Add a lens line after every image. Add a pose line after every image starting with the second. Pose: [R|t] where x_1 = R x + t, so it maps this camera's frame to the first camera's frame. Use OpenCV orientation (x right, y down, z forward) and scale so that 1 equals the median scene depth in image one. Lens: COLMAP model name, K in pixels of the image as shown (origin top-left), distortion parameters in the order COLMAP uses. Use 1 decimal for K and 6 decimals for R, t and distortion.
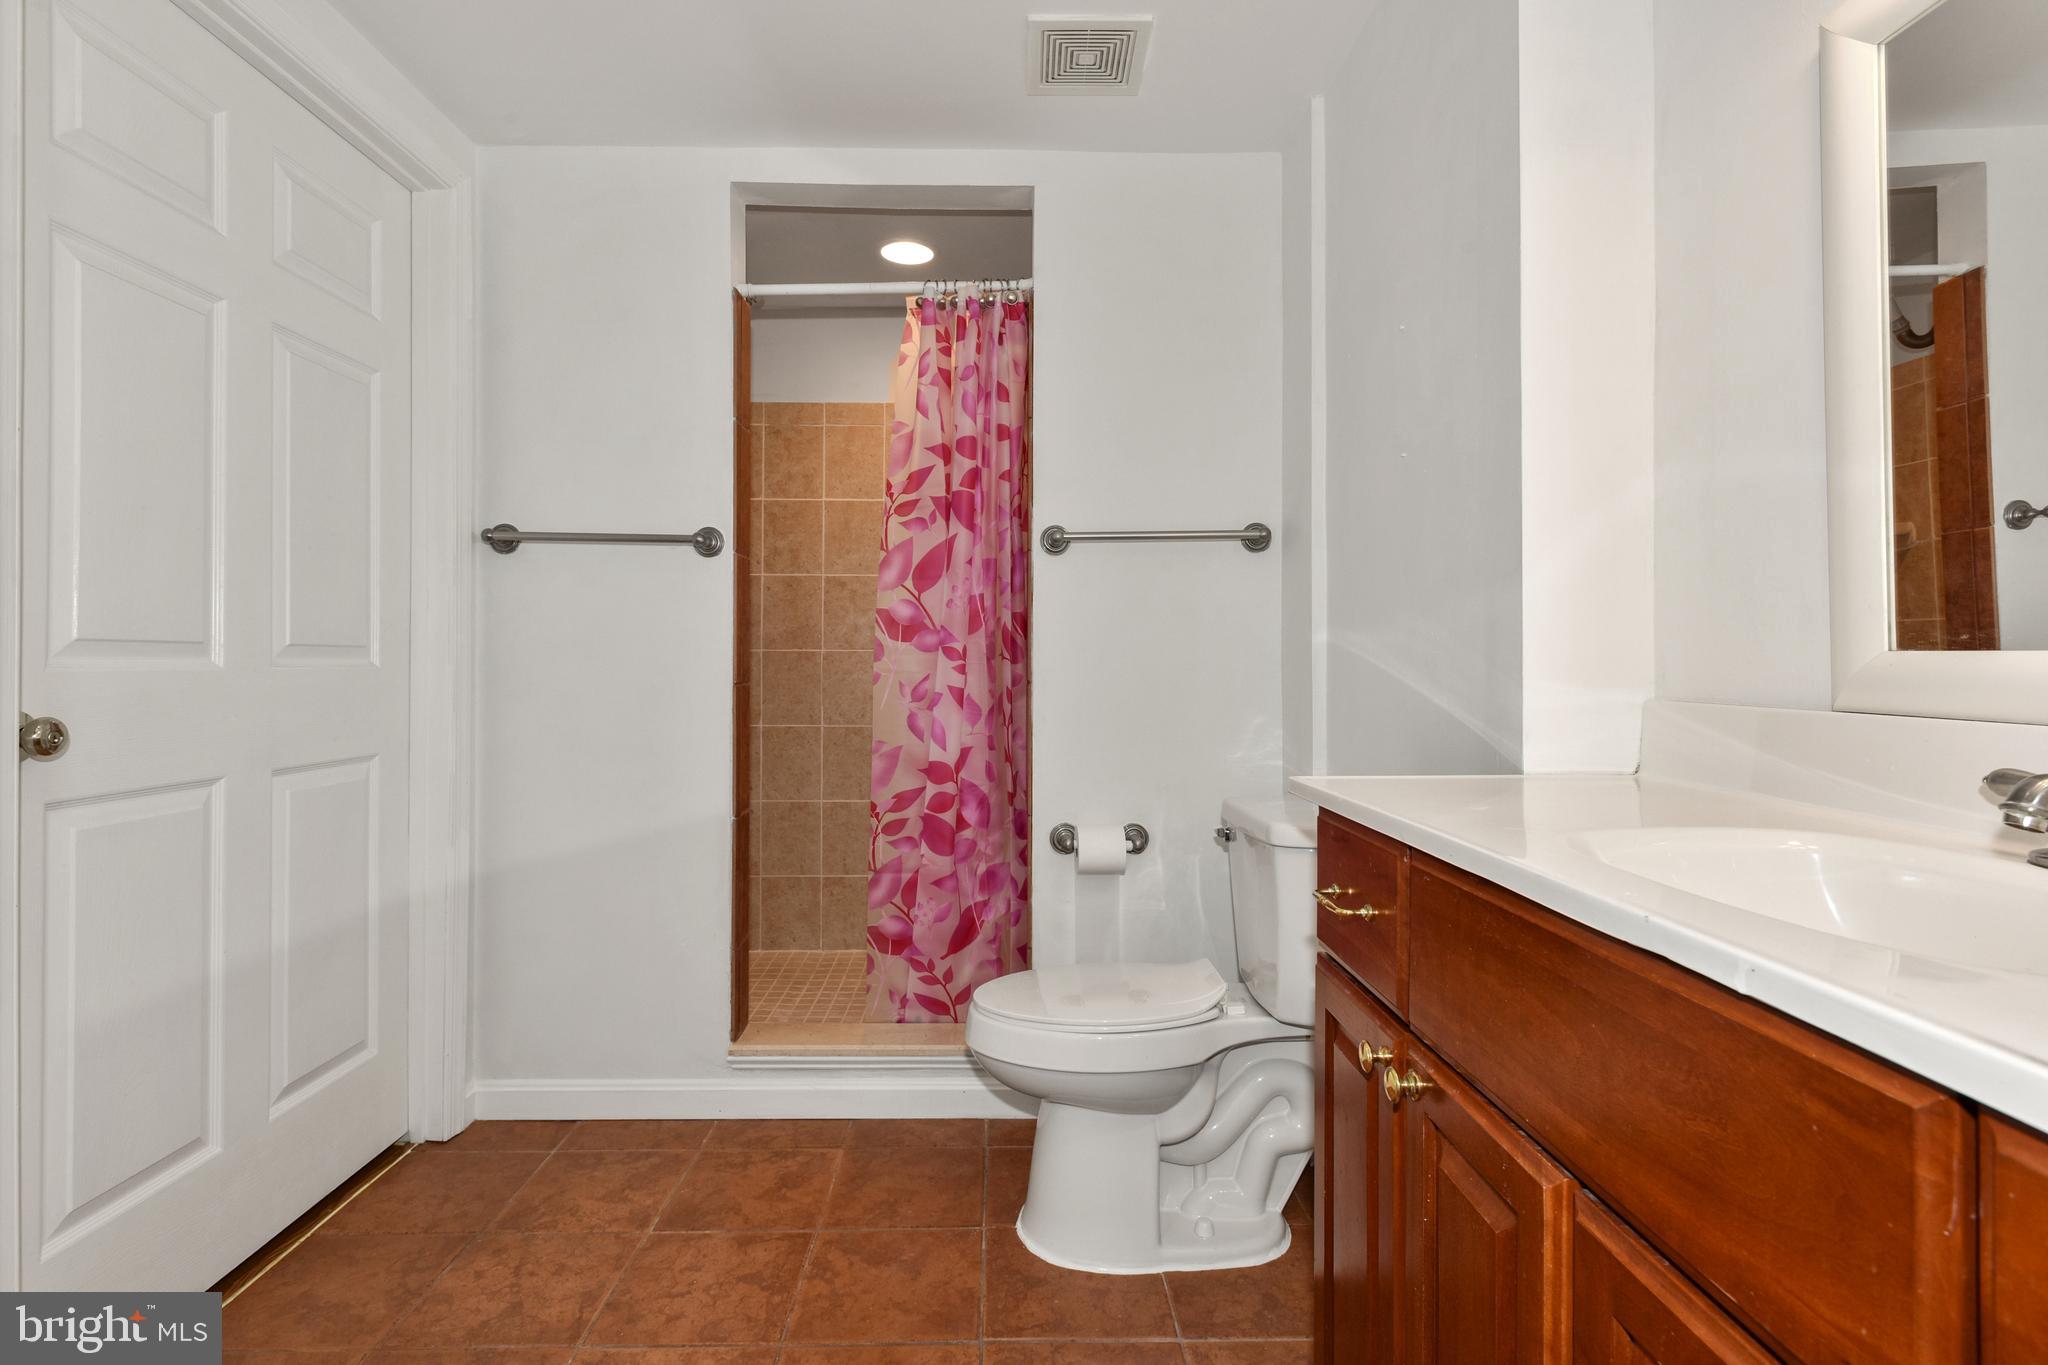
lens RADIAL K [[981.8, 0, 1008.2], [0, 981.8, 654.9], [0, 0, 1]] dist [-0.019394, 0.000464]
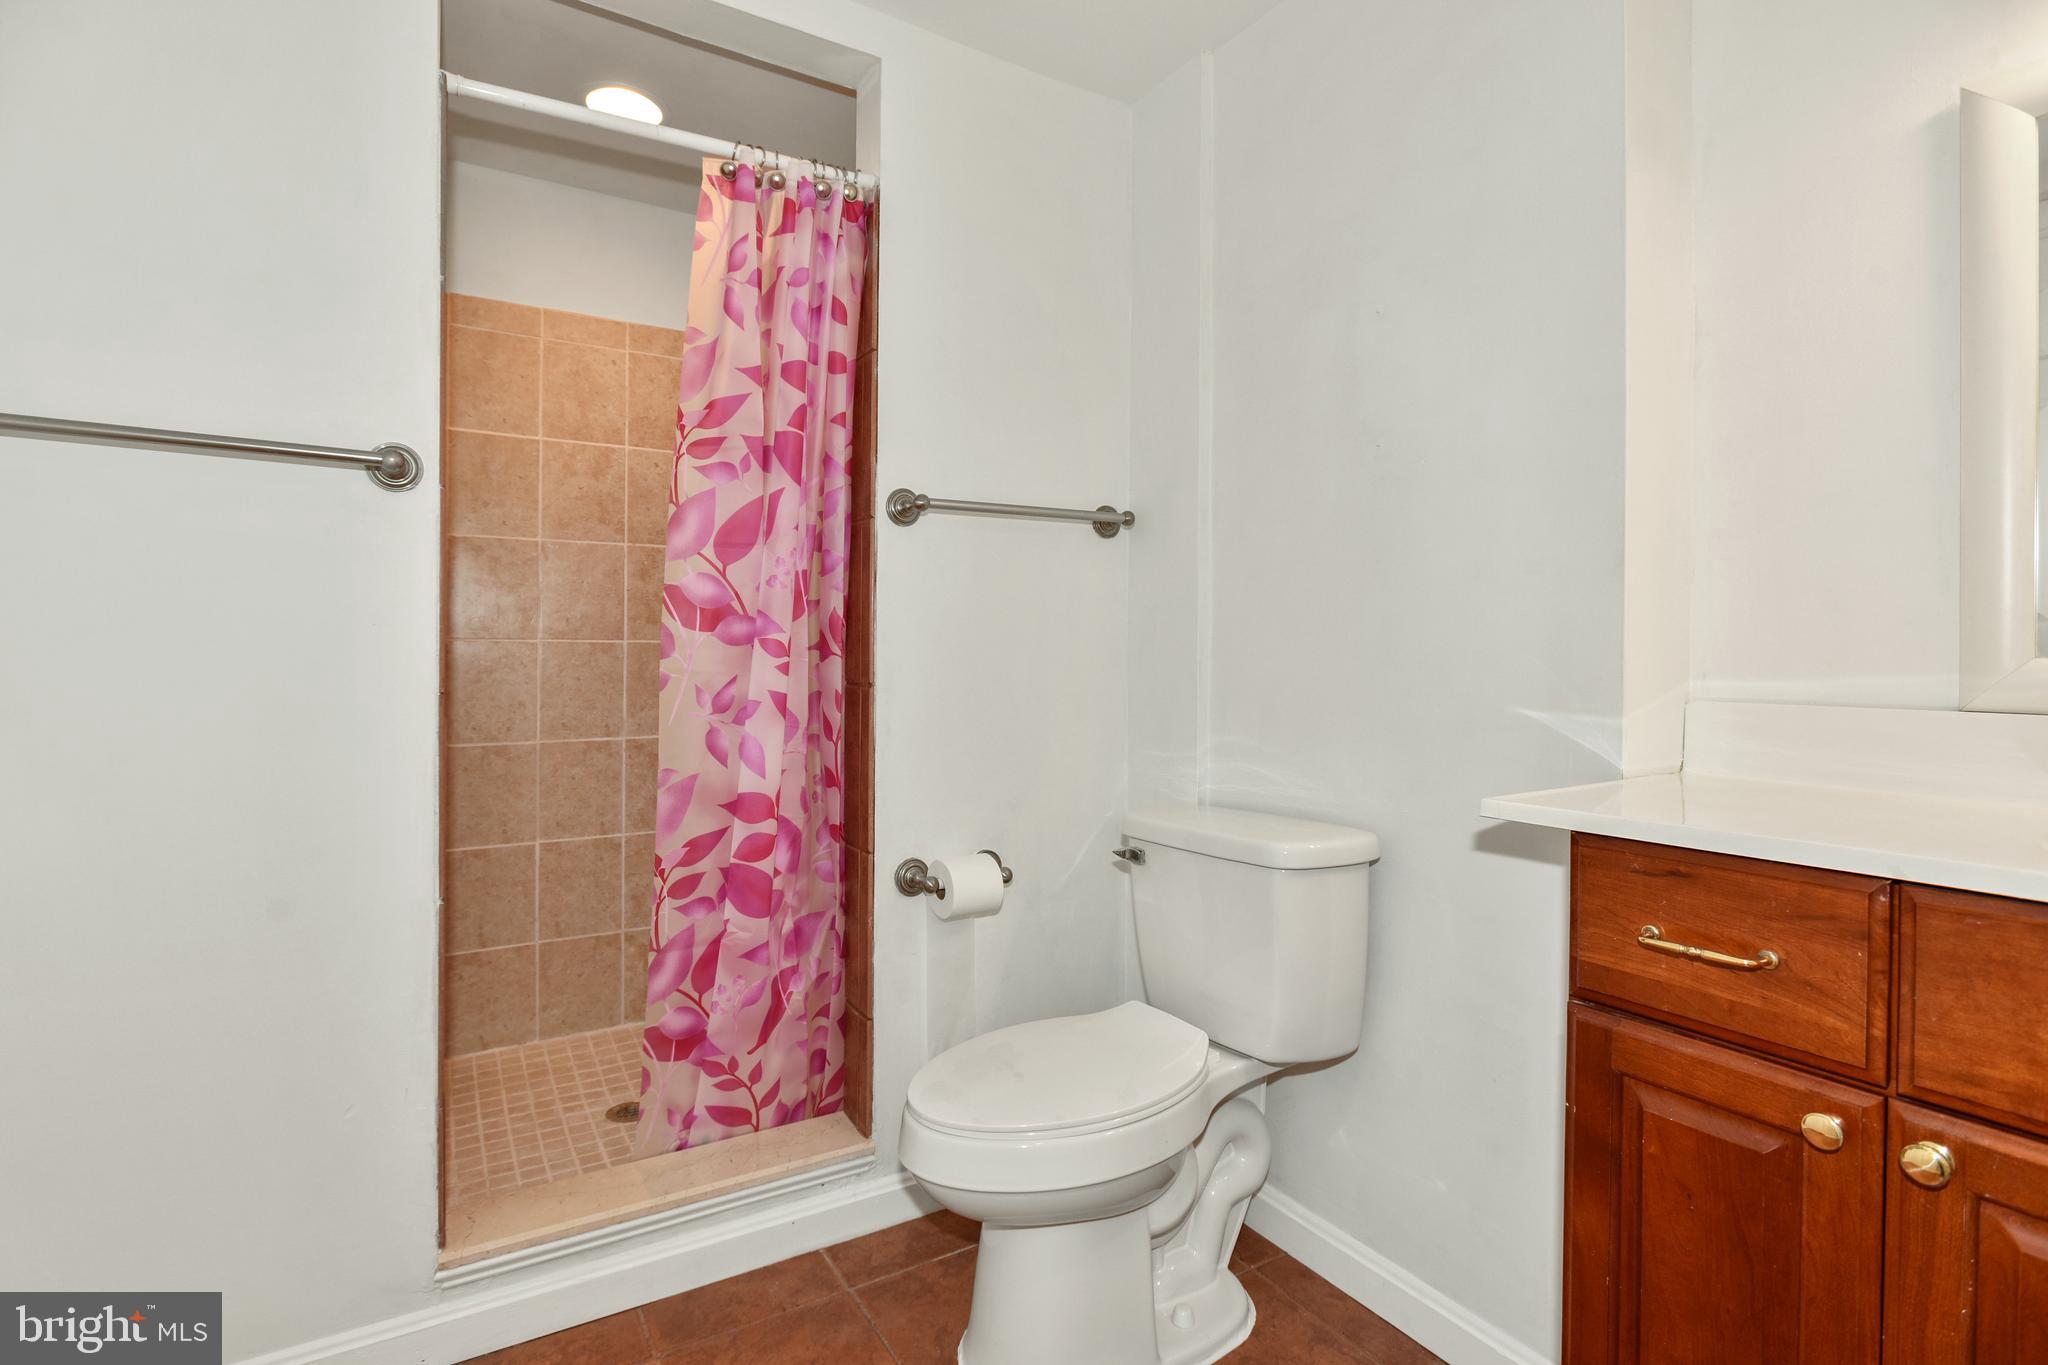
lens RADIAL K [[981.8, 0, 1008.2], [0, 981.8, 654.9], [0, 0, 1]] dist [-0.019394, 0.000464]
pose [[0.862263, 0.000452, 0.506460, -0.279153], [-0.006257, 0.999933, 0.009761, -0.004338], [-0.506421, -0.011585, 0.862208, 0.258623]]
